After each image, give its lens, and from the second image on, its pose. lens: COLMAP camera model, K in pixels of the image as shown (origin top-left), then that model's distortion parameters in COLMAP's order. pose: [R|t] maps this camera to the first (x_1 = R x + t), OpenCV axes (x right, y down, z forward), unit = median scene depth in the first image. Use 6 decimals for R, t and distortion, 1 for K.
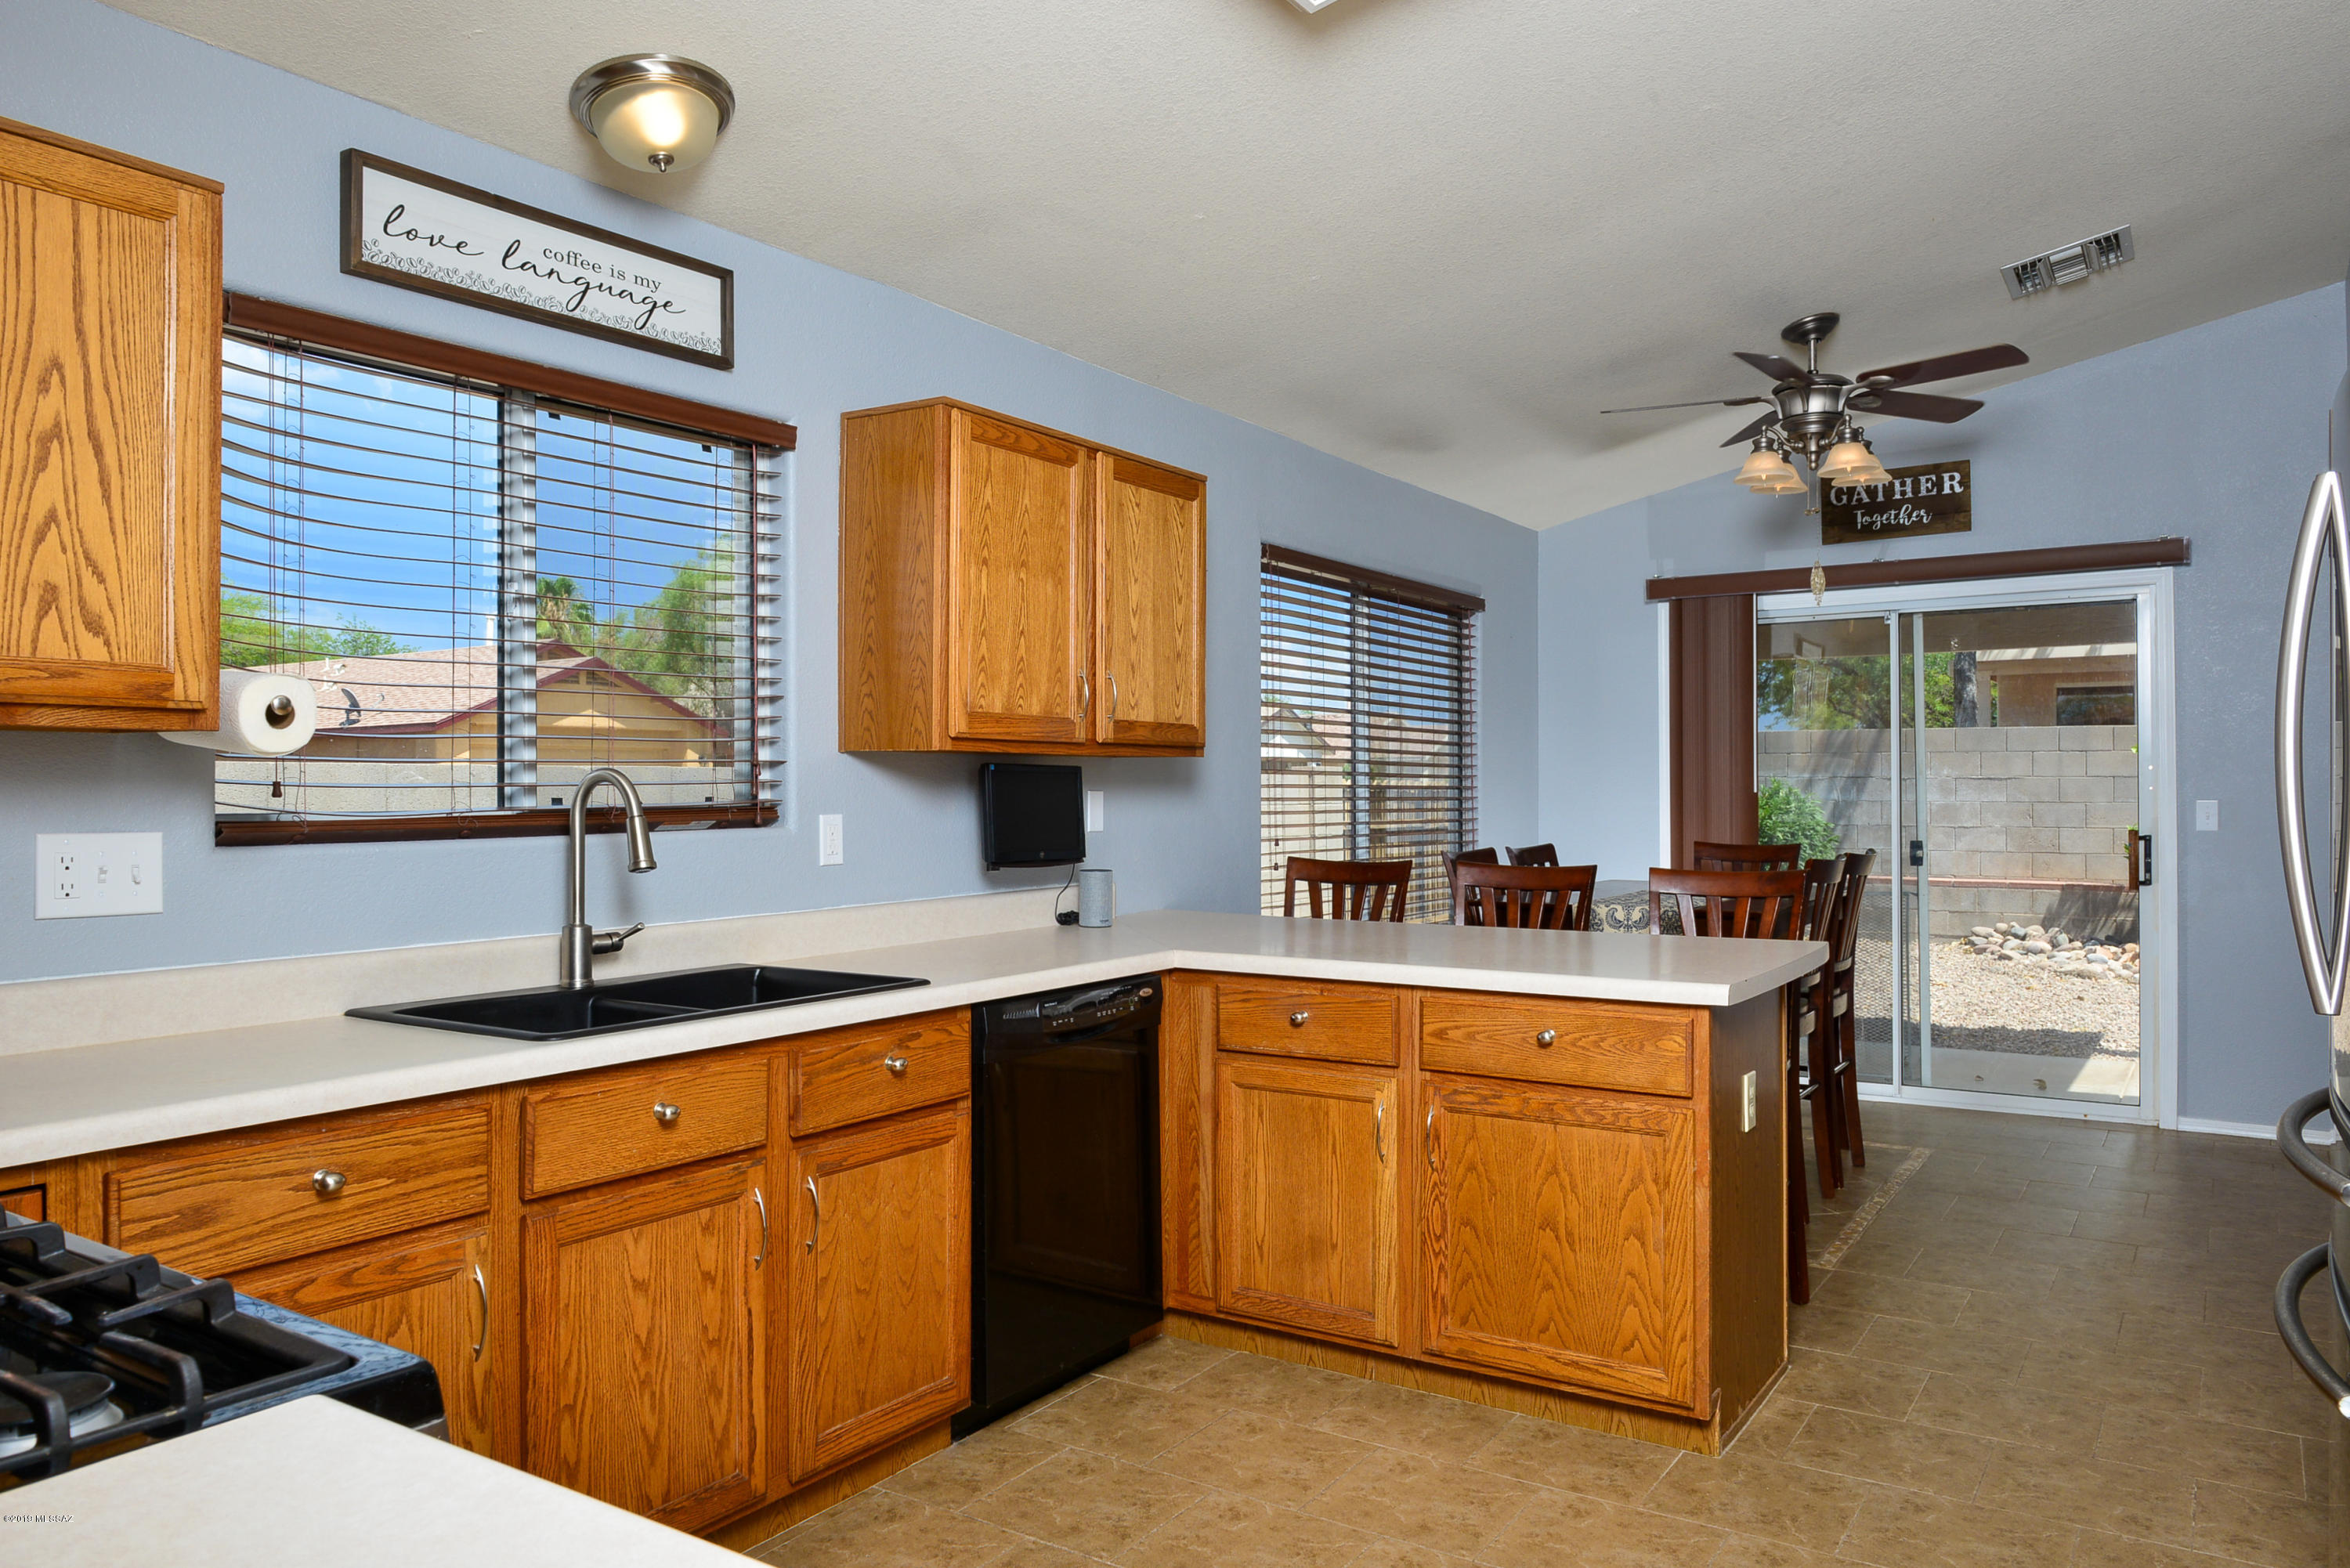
lens RADIAL K [[1585.8, 0, 1221.7], [0, 1585.8, 791.4], [0, 0, 1]] dist [-0.006997, -0.007026]
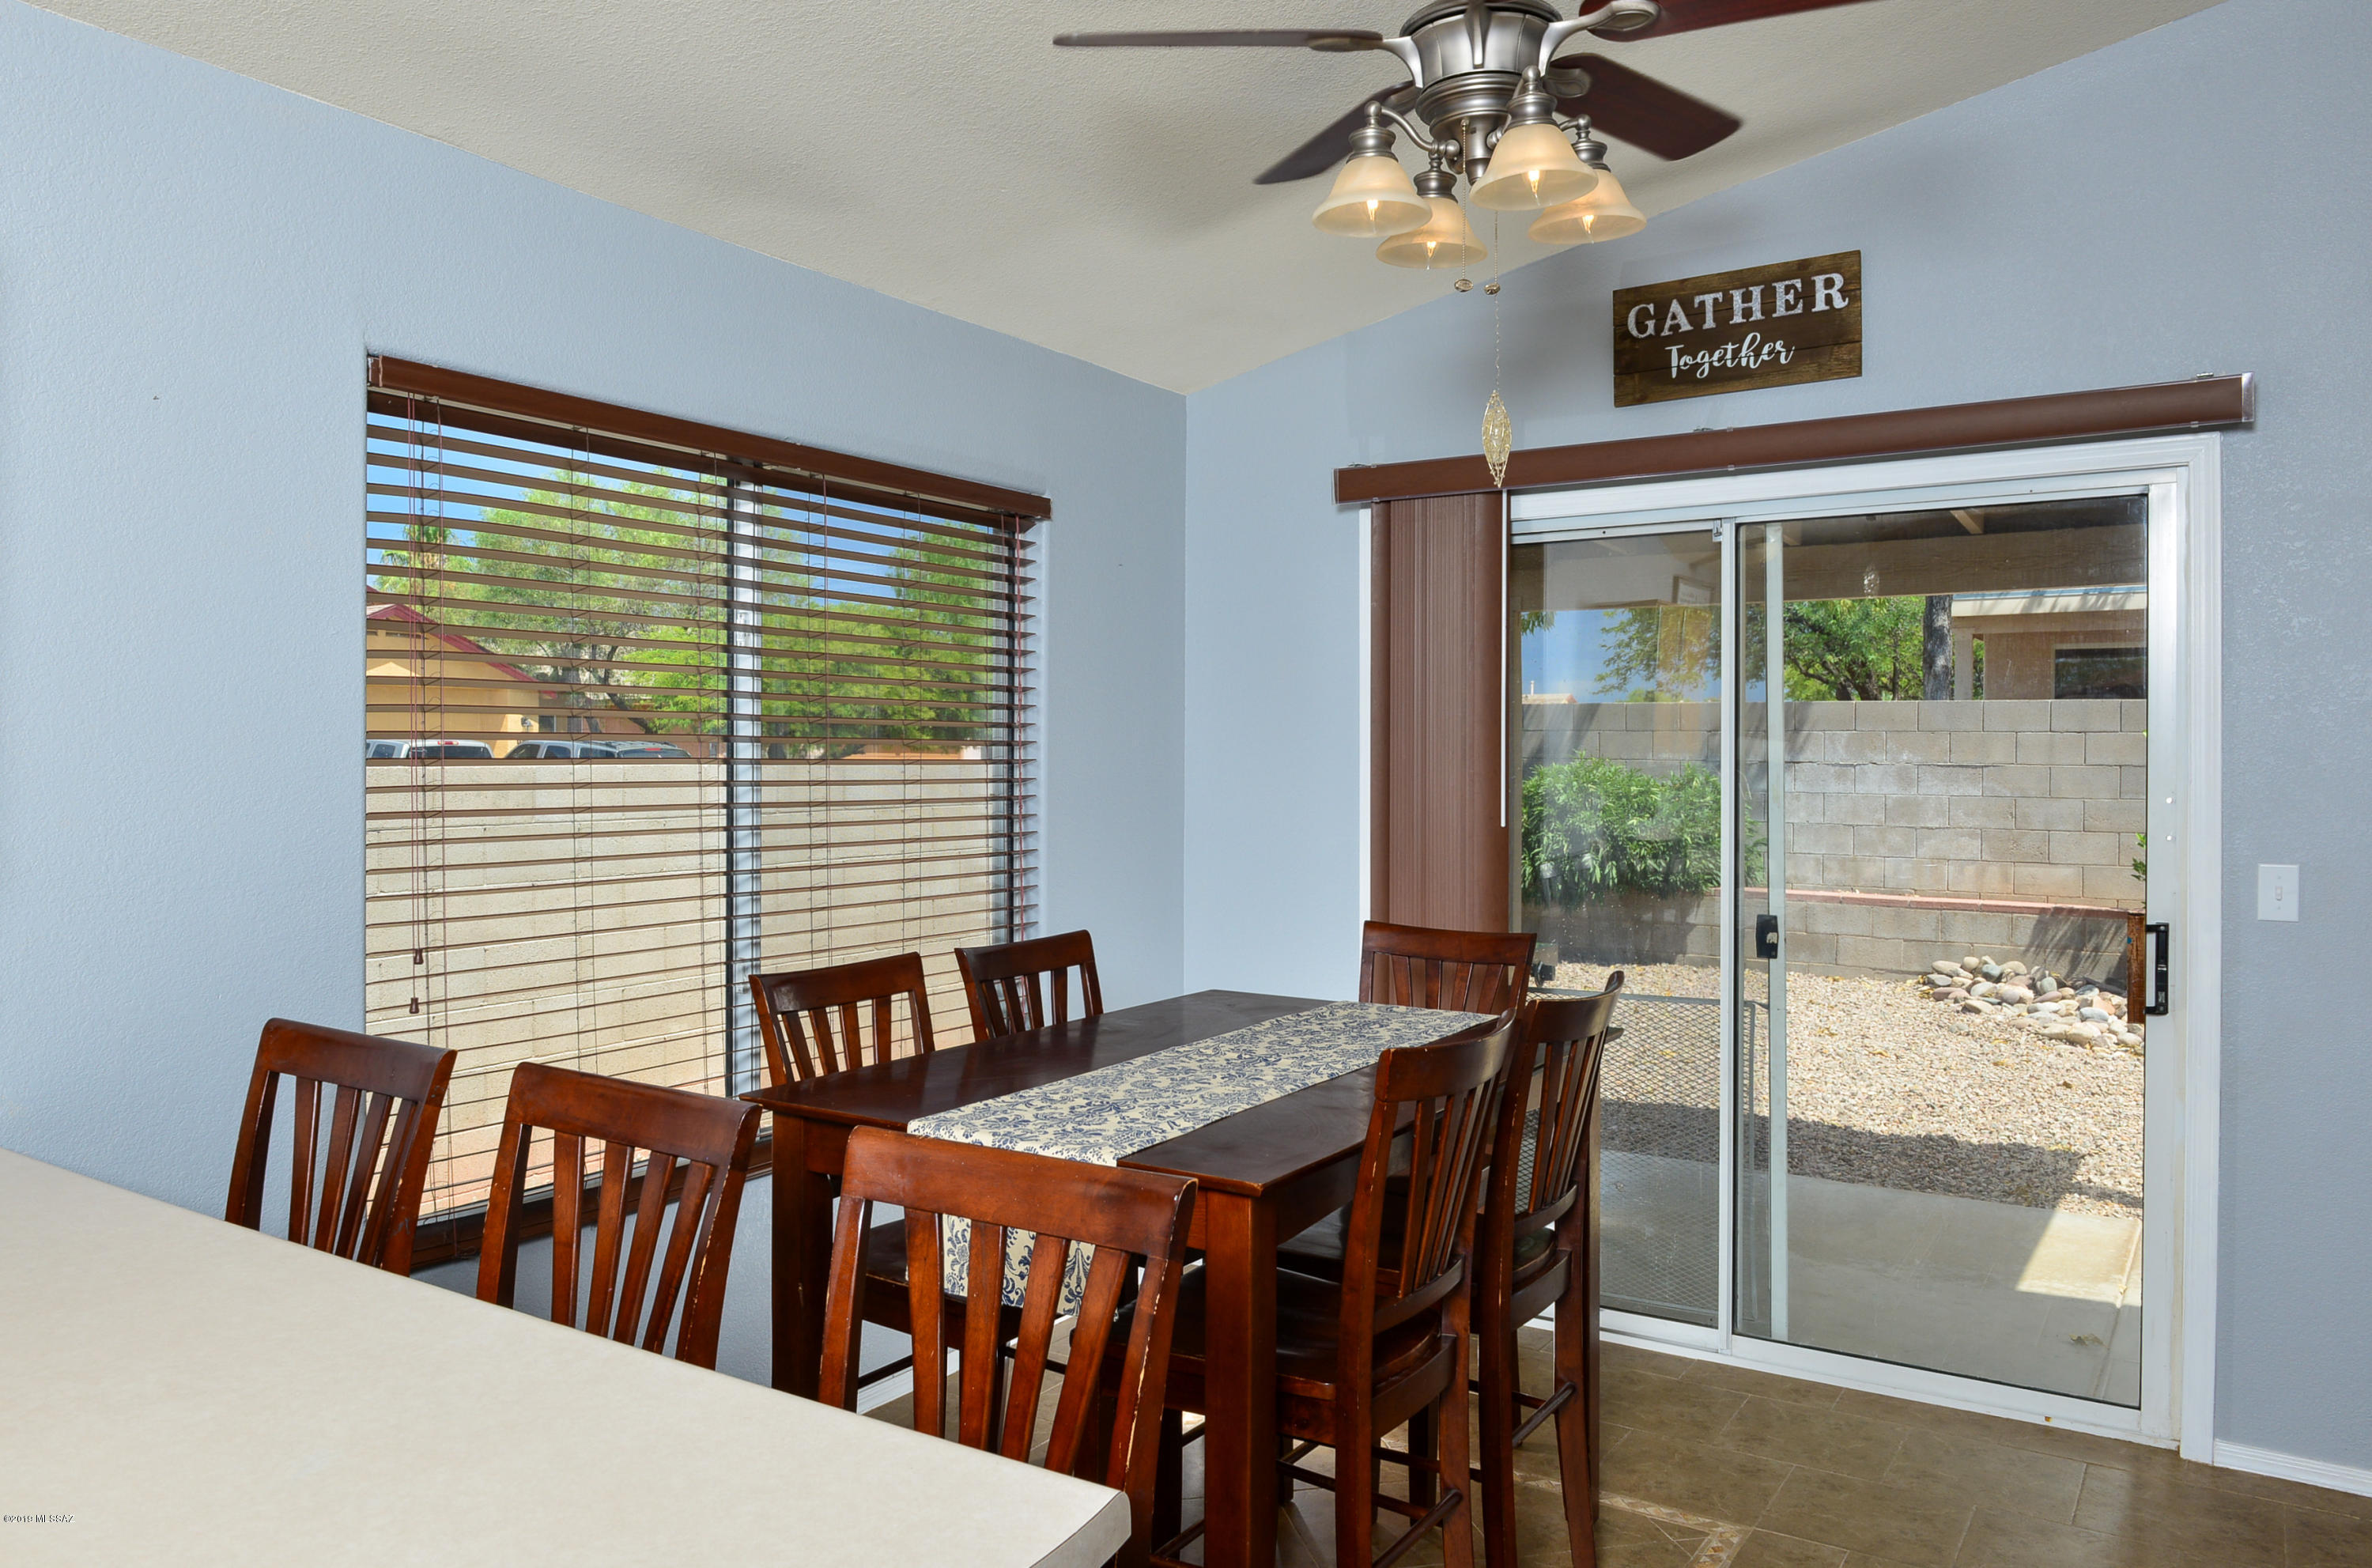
lens RADIAL K [[1687.3, 0, 1186.0], [0, 1687.3, 784.0], [0, 0, 1]] dist [0.001906, 0.002047]
pose [[0.999974, 0.005029, 0.005211, 0.462986], [-0.005120, 0.999834, 0.017497, -0.056526], [-0.005122, -0.017523, 0.999833, 0.795738]]
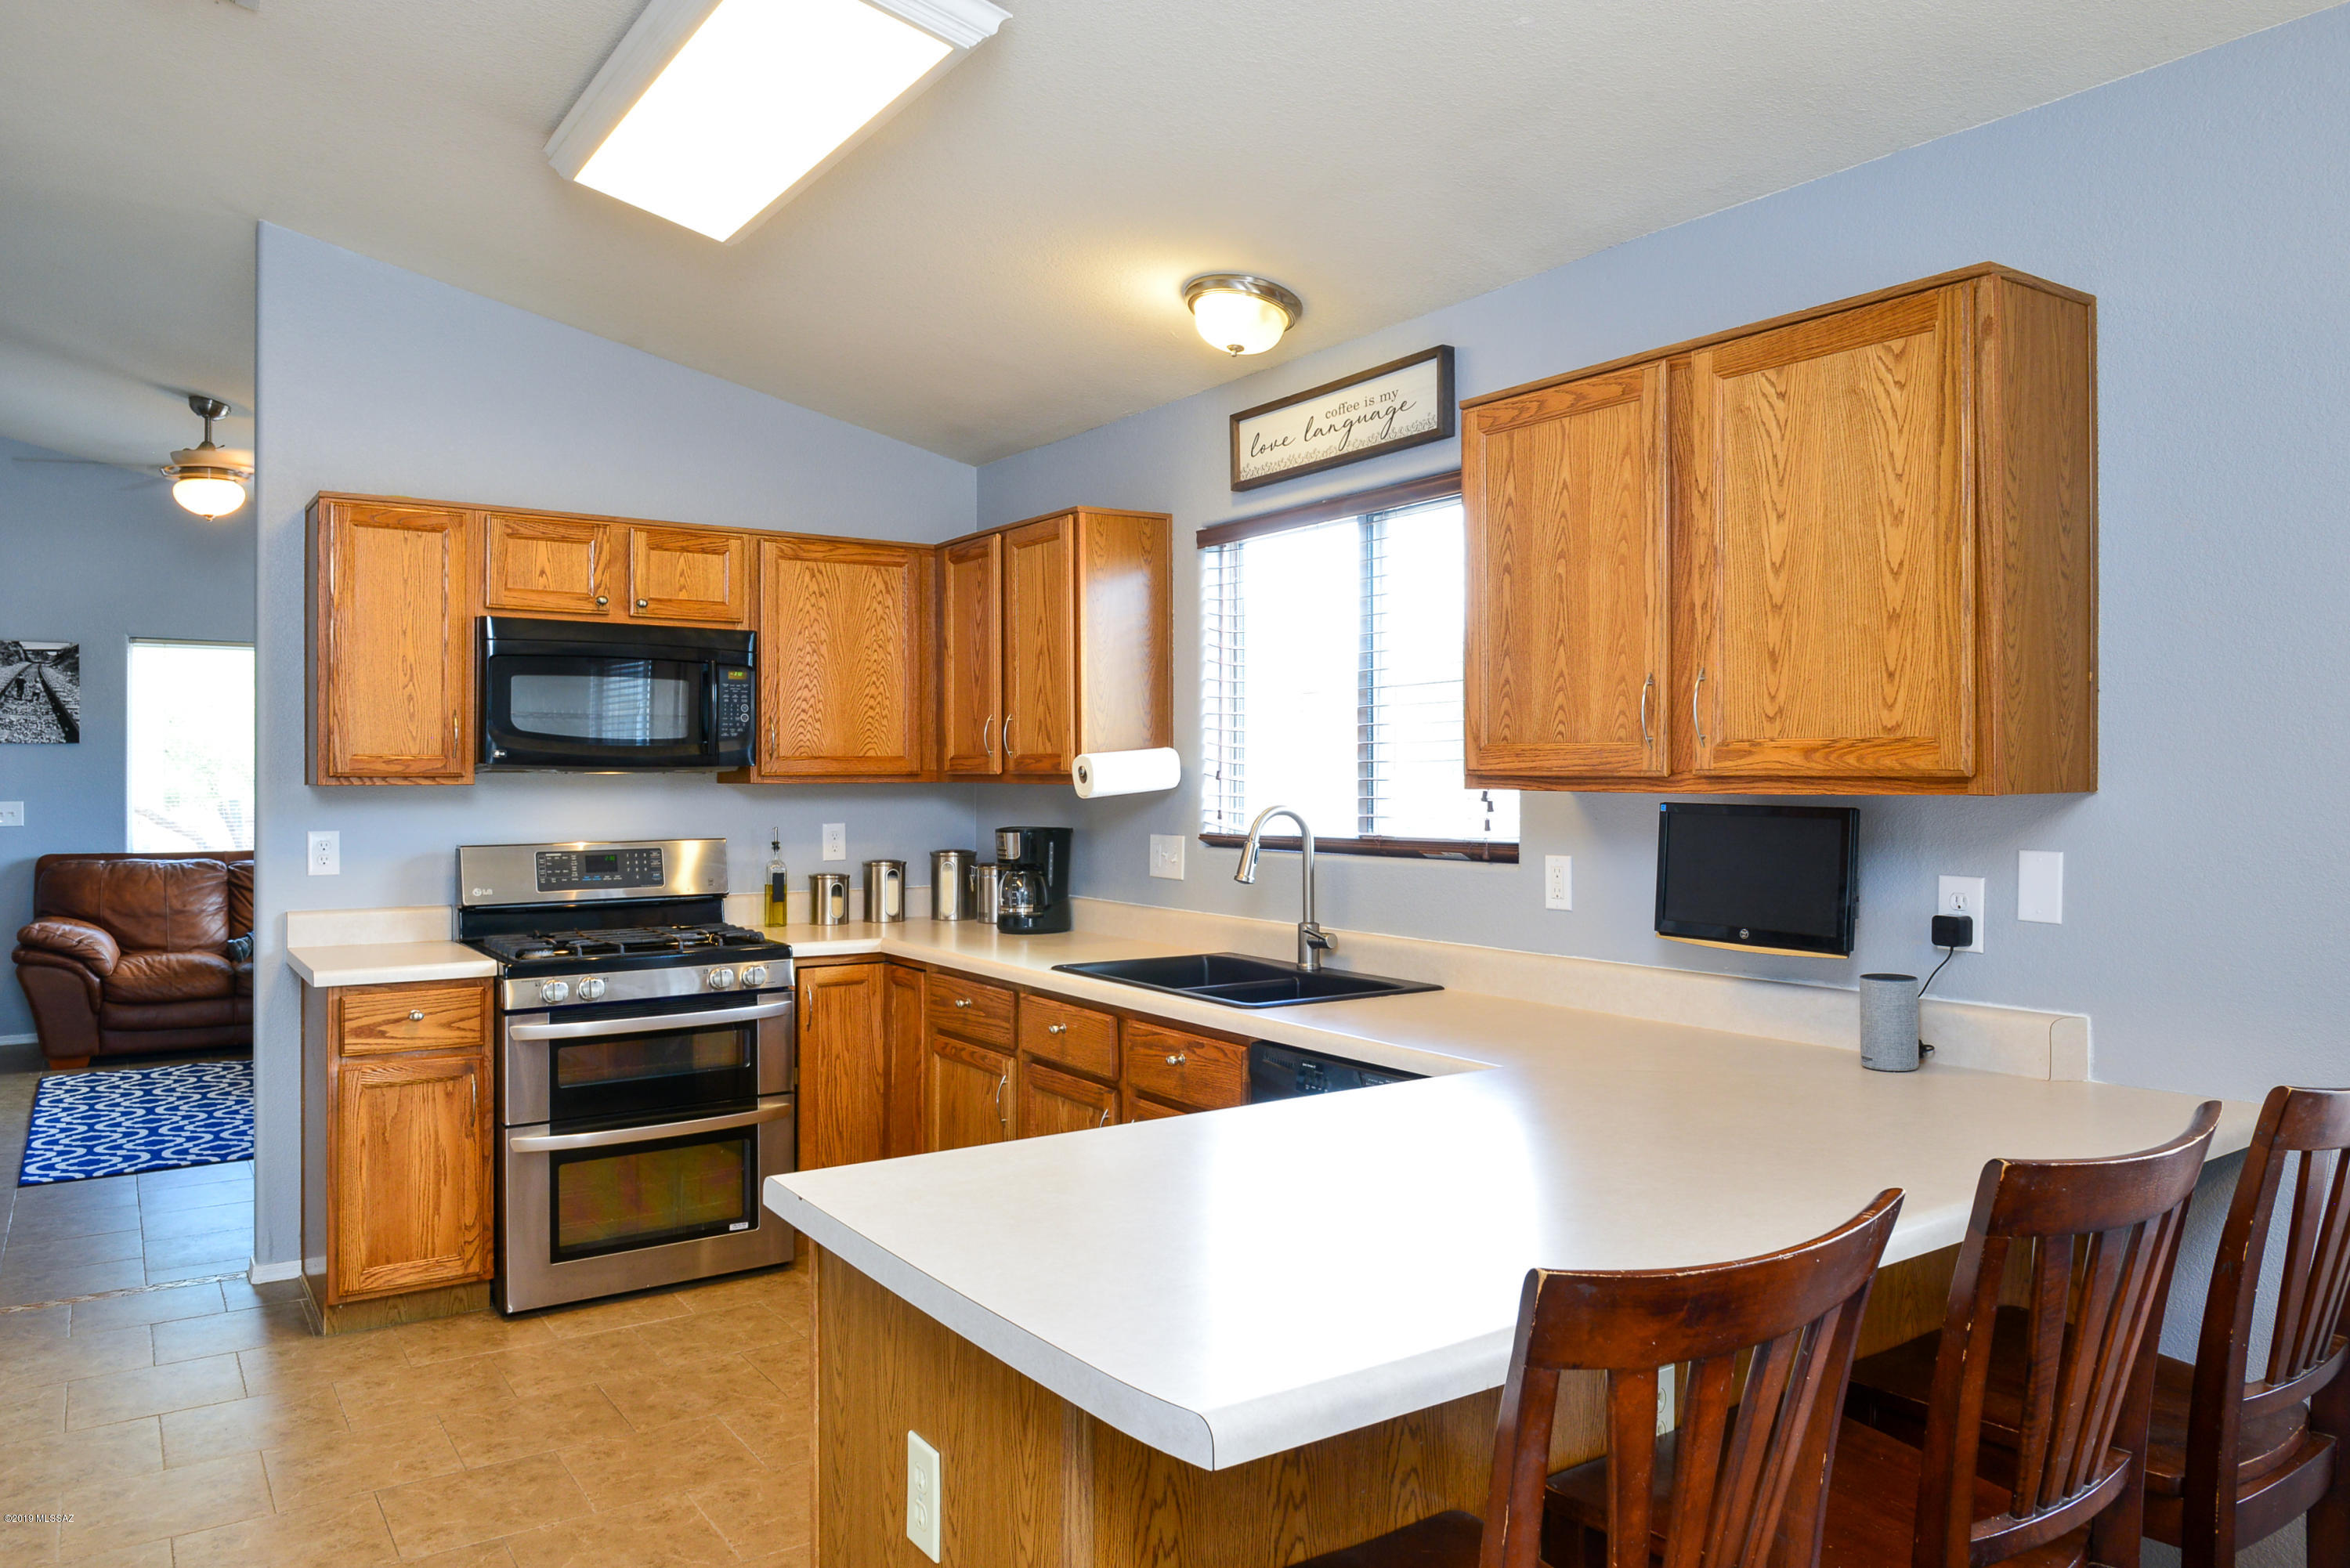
lens RADIAL K [[1636.0, 0, 1232.0], [0, 1636.0, 782.6], [0, 0, 1]] dist [-0.004647, -0.001565]
pose [[-0.382440, 0.010150, -0.923924, 0.883361], [-0.000878, 0.999935, 0.011349, -0.048065], [0.923980, 0.005152, -0.382407, 1.466939]]
